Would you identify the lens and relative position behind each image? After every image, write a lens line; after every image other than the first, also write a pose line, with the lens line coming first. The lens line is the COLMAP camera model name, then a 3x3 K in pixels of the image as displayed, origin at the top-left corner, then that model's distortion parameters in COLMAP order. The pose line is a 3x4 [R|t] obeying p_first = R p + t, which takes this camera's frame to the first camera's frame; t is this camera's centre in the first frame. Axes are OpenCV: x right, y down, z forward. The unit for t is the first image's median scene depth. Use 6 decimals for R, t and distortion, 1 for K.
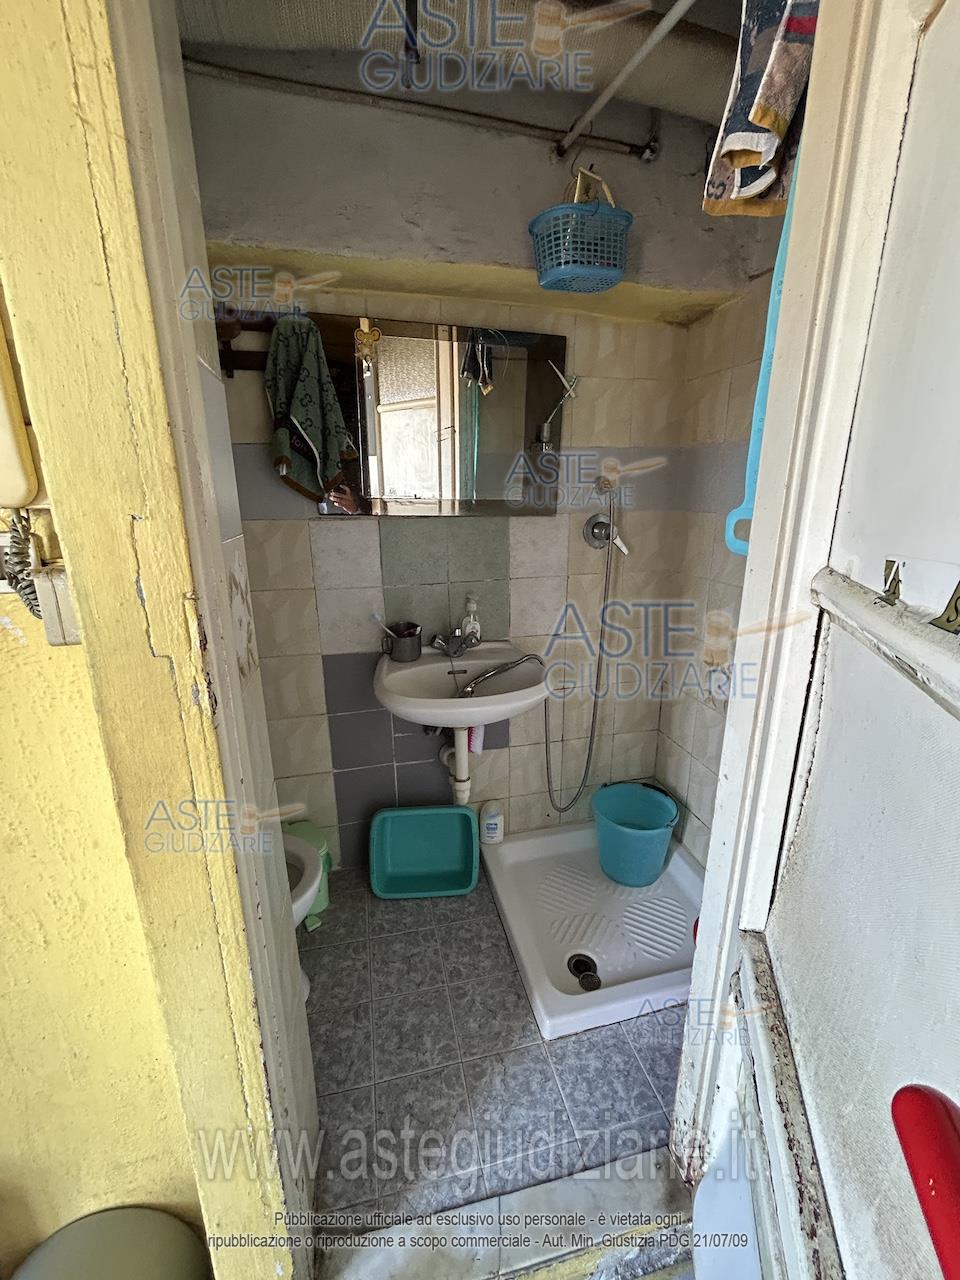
lens RADIAL K [[518.1, 0, 479.7], [0, 518.1, 638.2], [0, 0, 1]] dist [-0.001980, 0.001946]
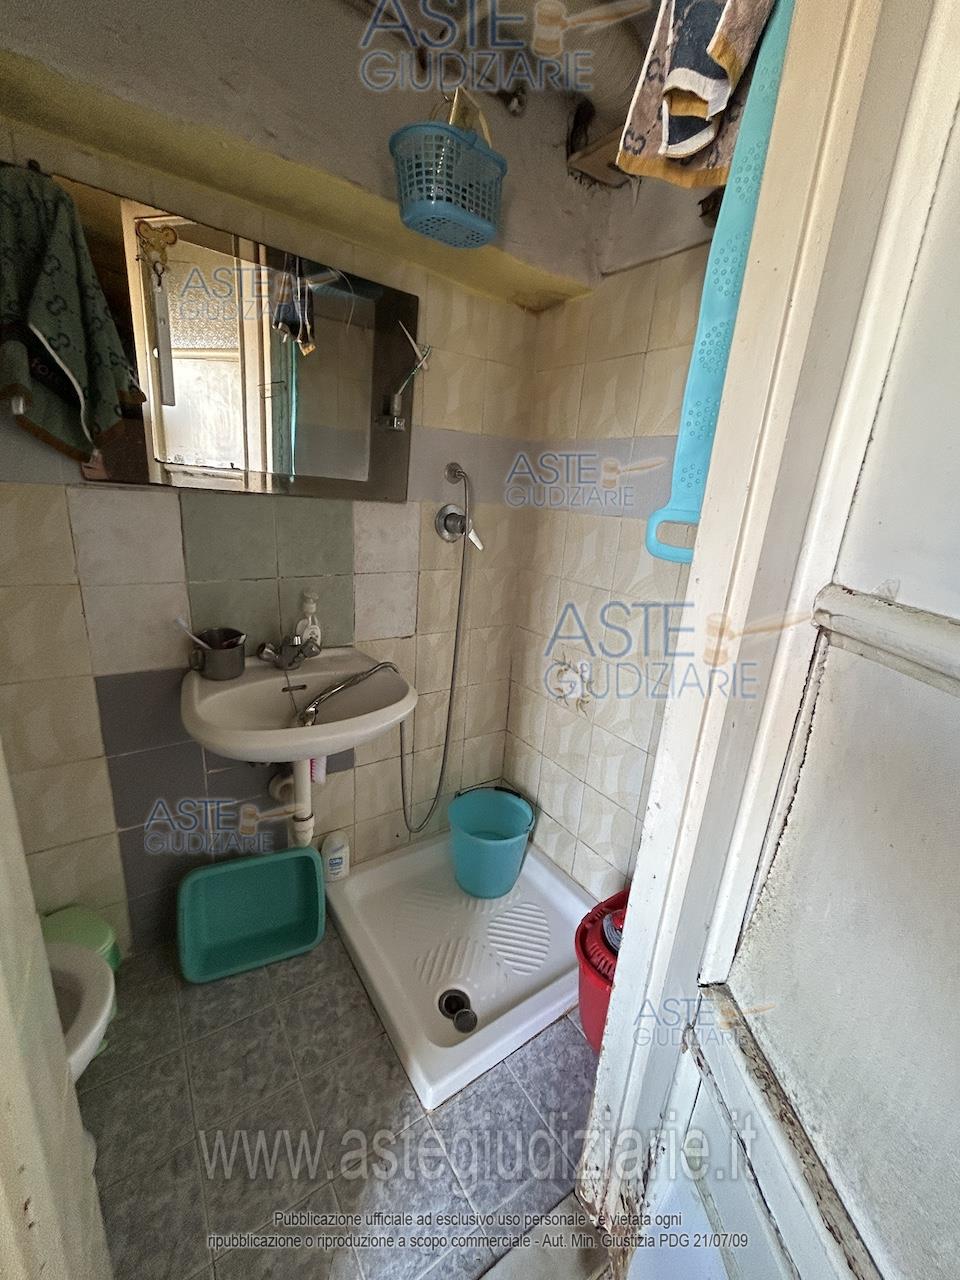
lens RADIAL K [[518.1, 0, 479.8], [0, 518.1, 637.9], [0, 0, 1]] dist [-0.001980, 0.001946]
pose [[0.929827, -0.029022, 0.366851, -0.071565], [0.021630, 0.999472, 0.024245, -0.028065], [-0.367361, -0.014609, 0.929964, 0.141593]]
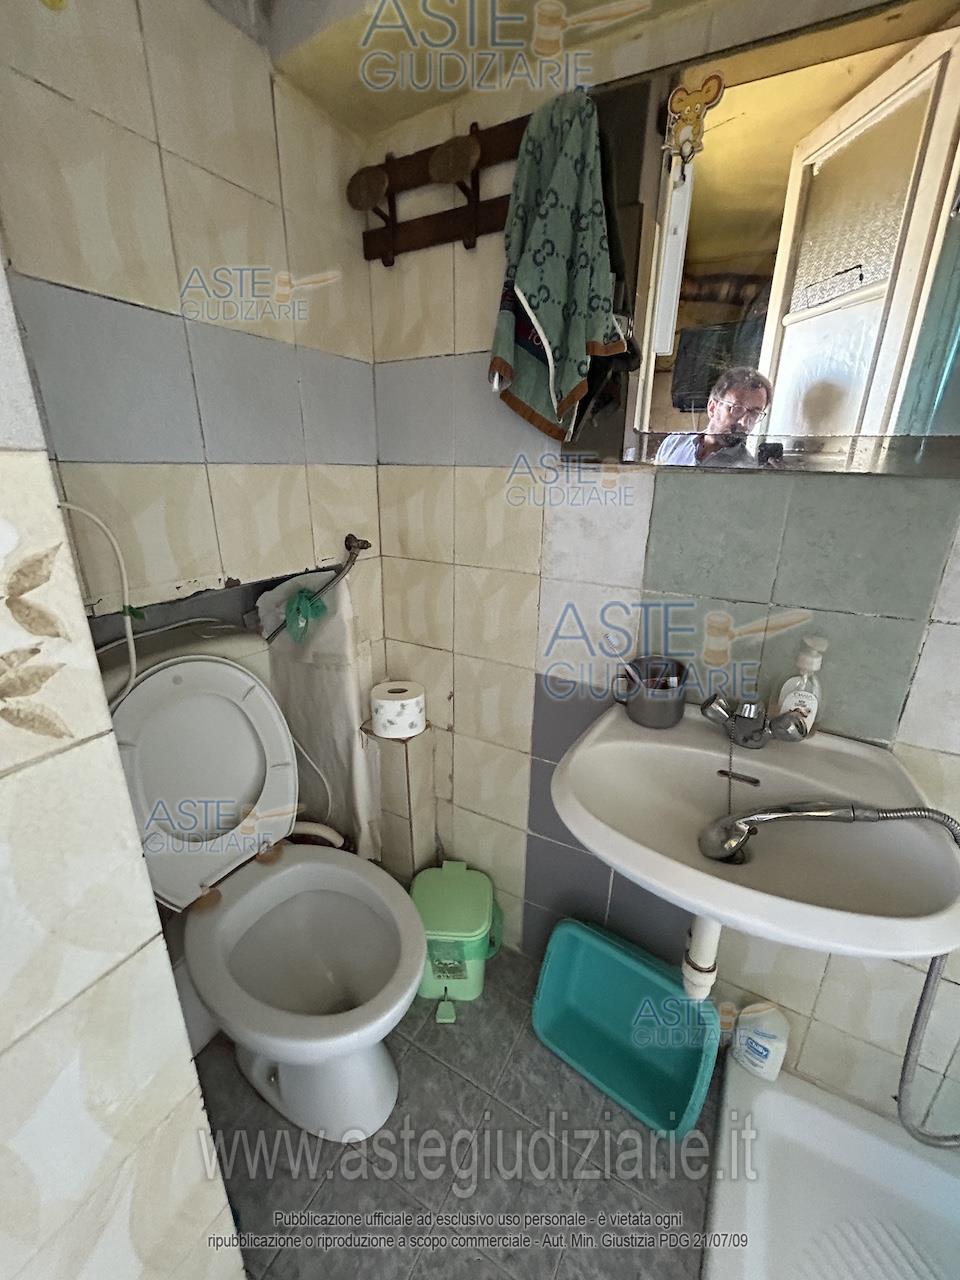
lens RADIAL K [[518.1, 0, 480.6], [0, 518.1, 636.5], [0, 0, 1]] dist [-0.001980, 0.001946]
pose [[0.738688, 0.233358, -0.632364, 0.063675], [-0.201334, 0.971718, 0.123403, -0.086705], [0.643277, 0.036160, 0.764779, 0.449058]]
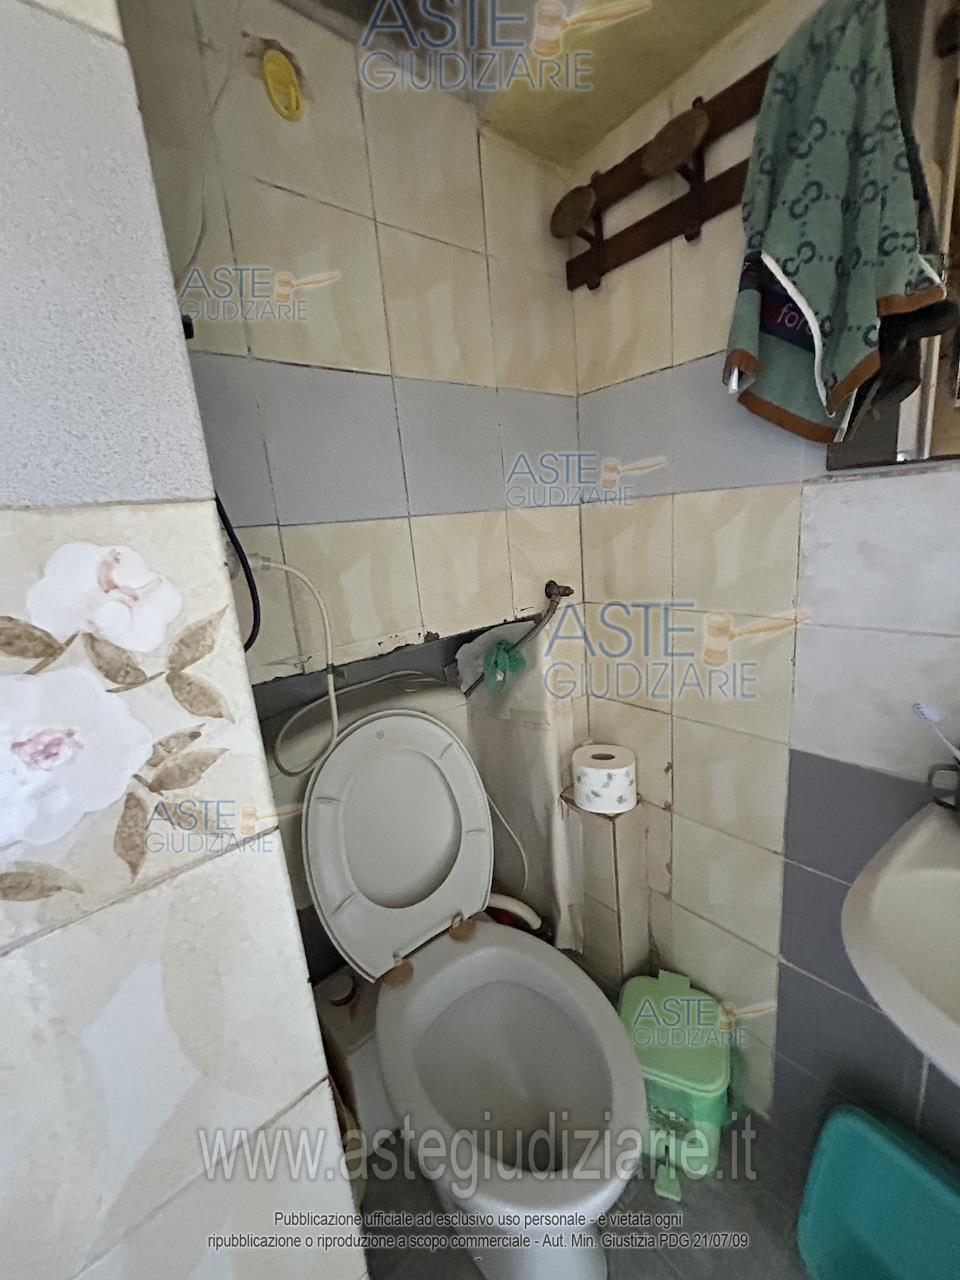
lens RADIAL K [[518.1, 0, 481.5], [0, 518.1, 636.5], [0, 0, 1]] dist [-0.001980, 0.001946]
pose [[0.456330, 0.169288, -0.873558, -0.013795], [-0.159627, 0.981383, 0.106797, -0.085973], [0.875375, 0.090709, 0.474858, 0.495777]]
